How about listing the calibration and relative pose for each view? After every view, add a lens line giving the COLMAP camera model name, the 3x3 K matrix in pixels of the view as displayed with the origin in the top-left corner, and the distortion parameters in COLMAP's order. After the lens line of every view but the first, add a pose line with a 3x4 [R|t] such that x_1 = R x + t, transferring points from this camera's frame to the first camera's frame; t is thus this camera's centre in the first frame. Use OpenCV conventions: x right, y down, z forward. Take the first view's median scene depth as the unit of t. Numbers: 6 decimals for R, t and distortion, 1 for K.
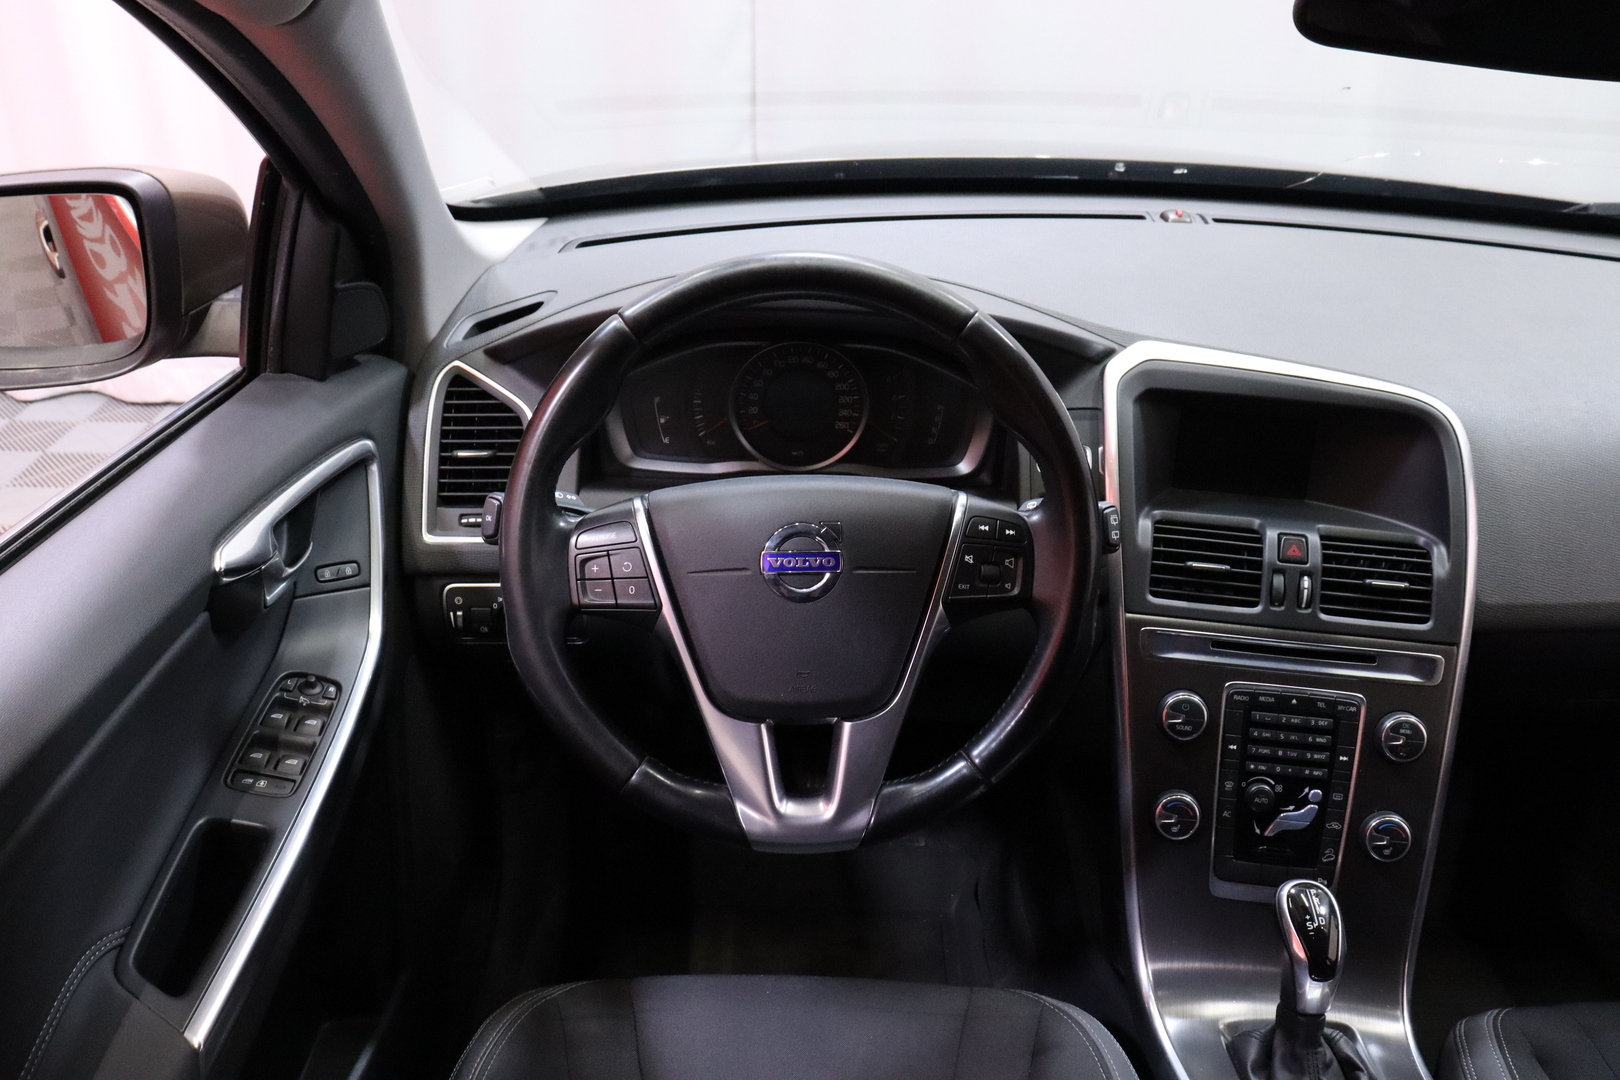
lens RADIAL K [[1360.7, 0, 803.9], [0, 1360.7, 529.5], [0, 0, 1]] dist [-0.145238, 0.124905]
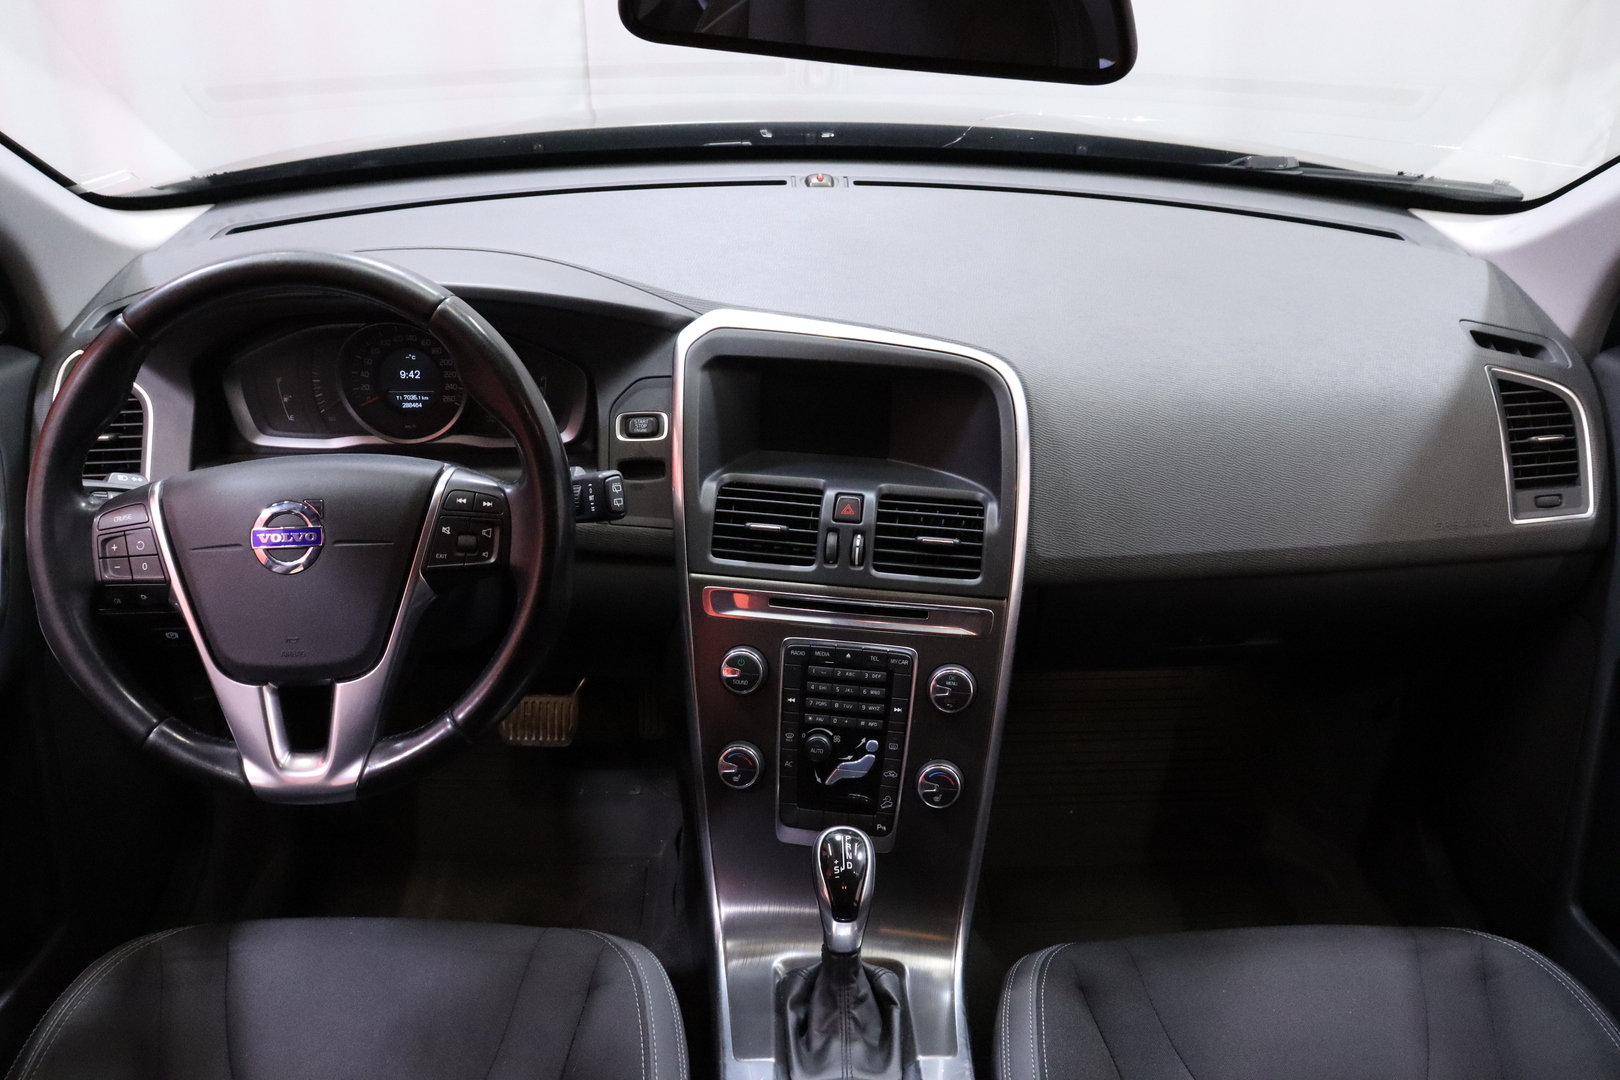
lens RADIAL K [[1360.7, 0, 821.2], [0, 1360.7, 546.7], [0, 0, 1]] dist [-0.145238, 0.124905]
pose [[0.999677, -0.024262, 0.007515, 0.341427], [0.023842, 0.998380, 0.051660, -0.010804], [-0.008756, -0.051464, 0.998636, -0.050512]]
